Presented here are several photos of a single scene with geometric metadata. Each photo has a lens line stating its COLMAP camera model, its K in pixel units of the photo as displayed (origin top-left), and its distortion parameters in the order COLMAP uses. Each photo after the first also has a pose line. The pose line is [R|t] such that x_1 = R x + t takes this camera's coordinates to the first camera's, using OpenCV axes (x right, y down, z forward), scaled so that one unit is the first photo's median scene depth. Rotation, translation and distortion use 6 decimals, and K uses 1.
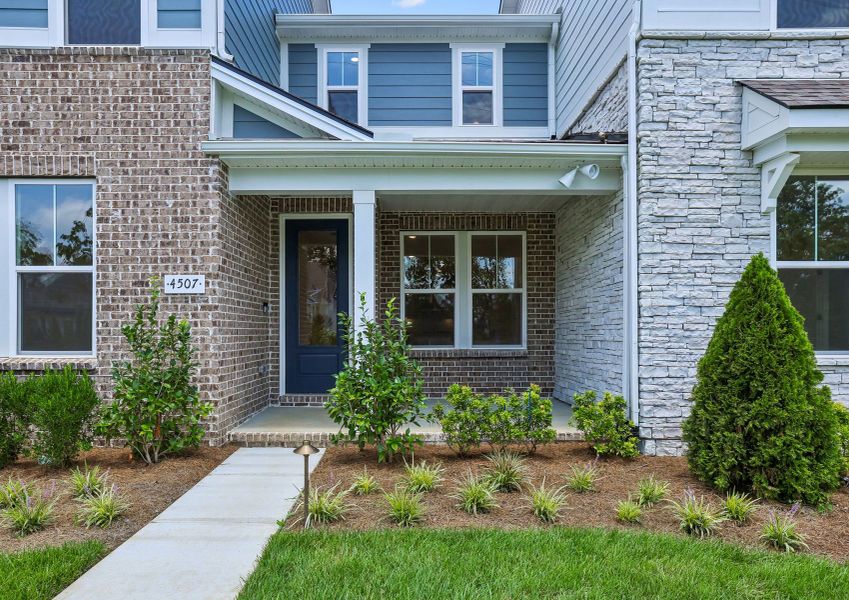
lens RADIAL K [[606.8, 0, 410.8], [0, 606.8, 333.7], [0, 0, 1]] dist [-0.023496, 0.032048]
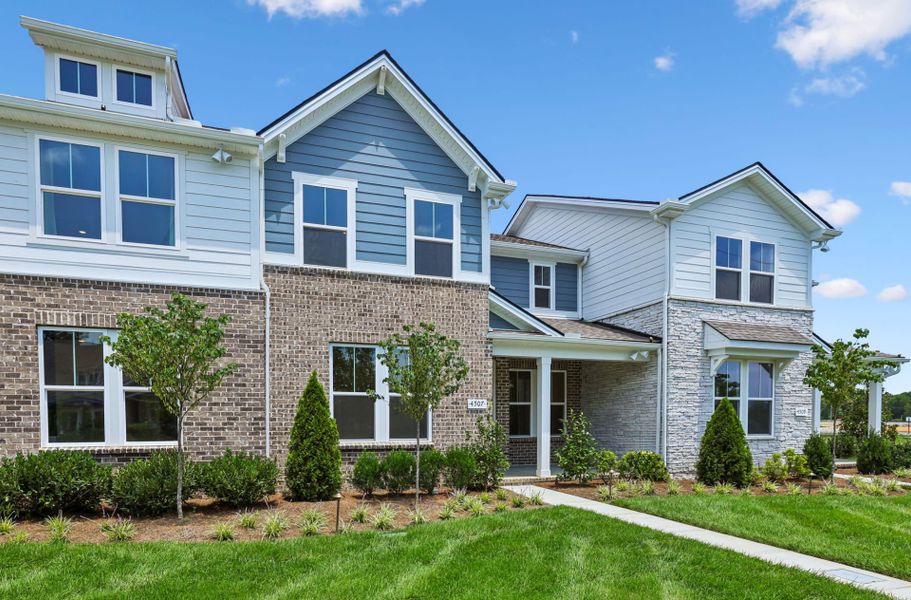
lens RADIAL K [[590.5, 0, 450.2], [0, 590.5, 448.7], [0, 0, 1]] dist [0.000504, -0.000633]
pose [[0.934575, -0.018371, 0.355293, -1.143942], [0.006398, 0.999372, 0.034847, -0.003402], [-0.355710, -0.030294, 0.934105, -0.773046]]
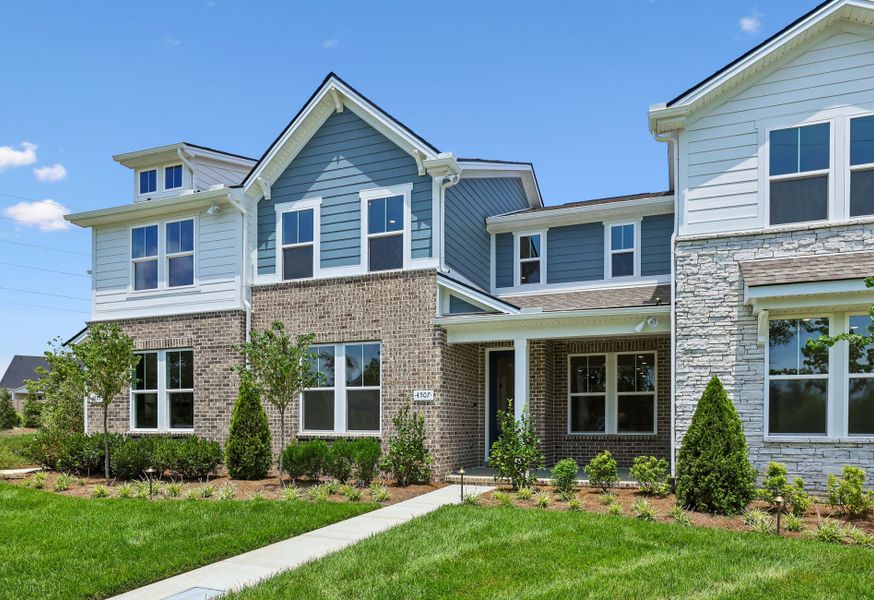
lens RADIAL K [[591.6, 0, 457.7], [0, 591.6, 434.6], [0, 0, 1]] dist [0.001142, -0.000620]
pose [[0.933518, 0.009546, -0.358403, 0.385460], [-0.005430, 0.999907, 0.012488, 0.016697], [0.358489, -0.009712, 0.933483, -0.679891]]
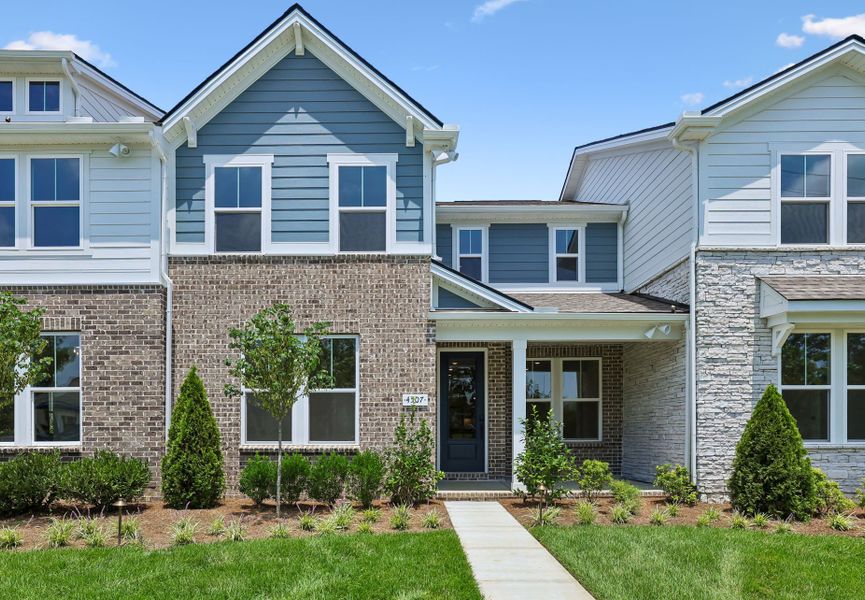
lens RADIAL K [[607.0, 0, 406.6], [0, 607.0, 432.9], [0, 0, 1]] dist [-0.002104, 0.006964]
pose [[0.999950, -0.002431, -0.009705, -0.381259], [0.002449, 0.999995, 0.001888, 0.003823], [0.009700, -0.001912, 0.999951, -0.633809]]
